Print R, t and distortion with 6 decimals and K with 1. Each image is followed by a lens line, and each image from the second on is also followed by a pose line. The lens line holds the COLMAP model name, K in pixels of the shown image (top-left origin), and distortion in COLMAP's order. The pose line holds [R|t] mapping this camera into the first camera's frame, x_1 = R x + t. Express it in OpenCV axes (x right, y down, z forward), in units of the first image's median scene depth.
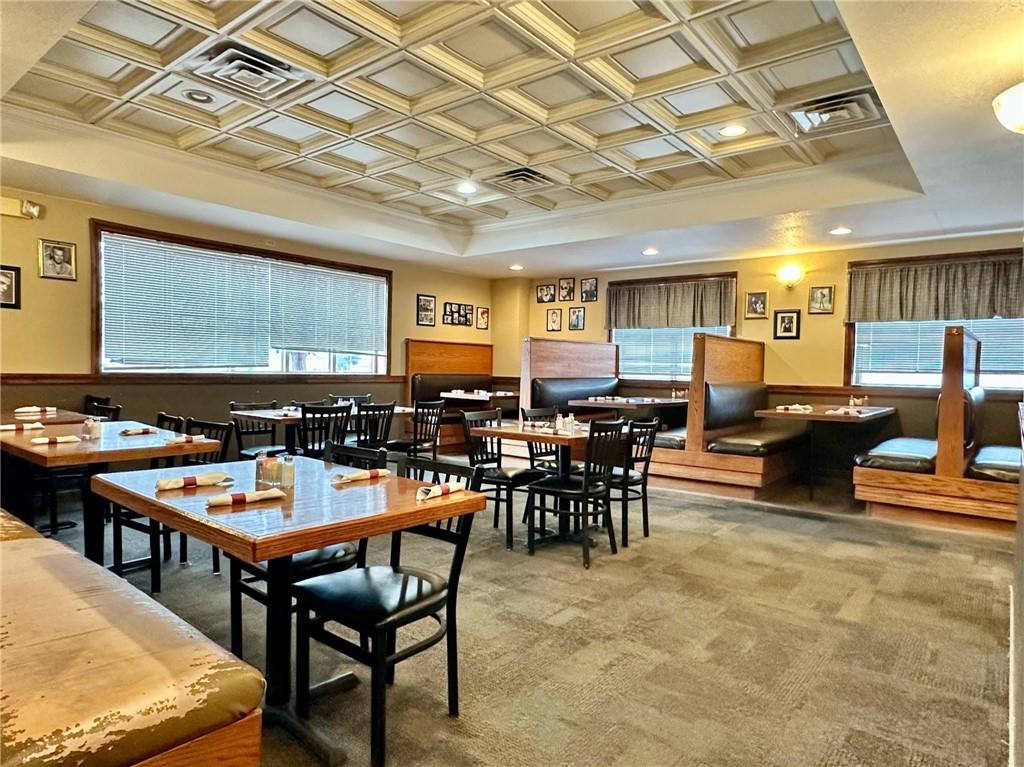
lens RADIAL K [[622.2, 0, 508.1], [0, 622.2, 385.2], [0, 0, 1]] dist [-0.005036, 0.003051]
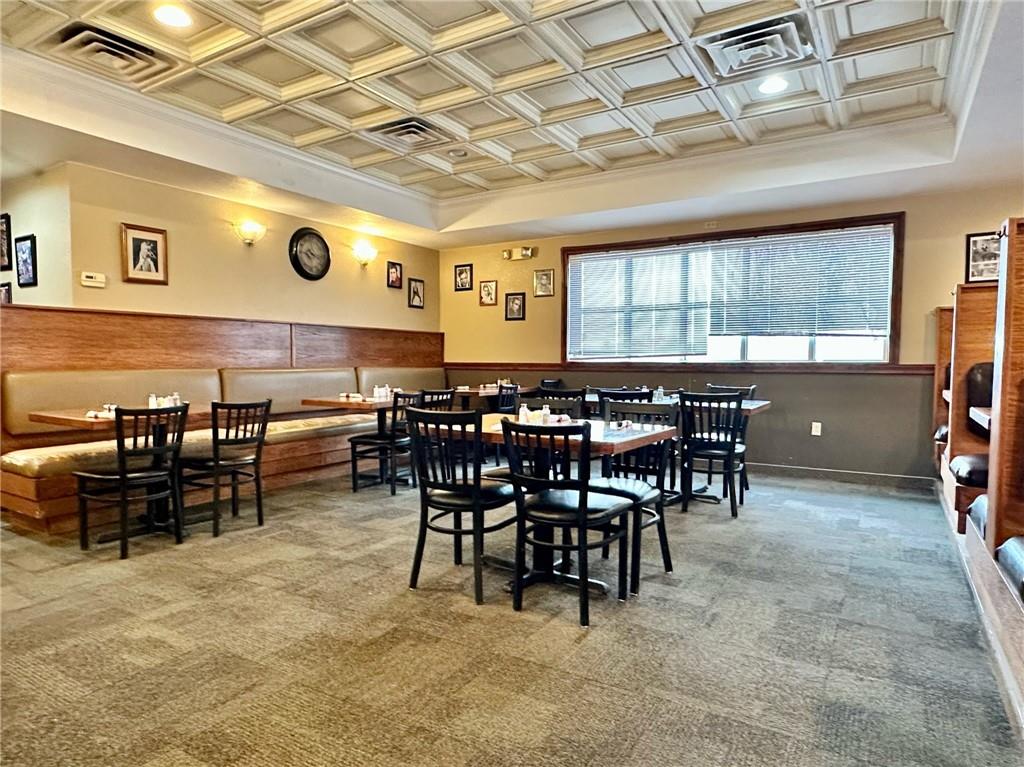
lens RADIAL K [[622.2, 0, 505.9], [0, 622.2, 389.8], [0, 0, 1]] dist [-0.005036, 0.003051]
pose [[0.126490, 0.028943, -0.991546, 0.734290], [-0.022237, 0.999406, 0.026336, 0.008083], [0.991719, 0.018718, 0.127059, 0.791087]]
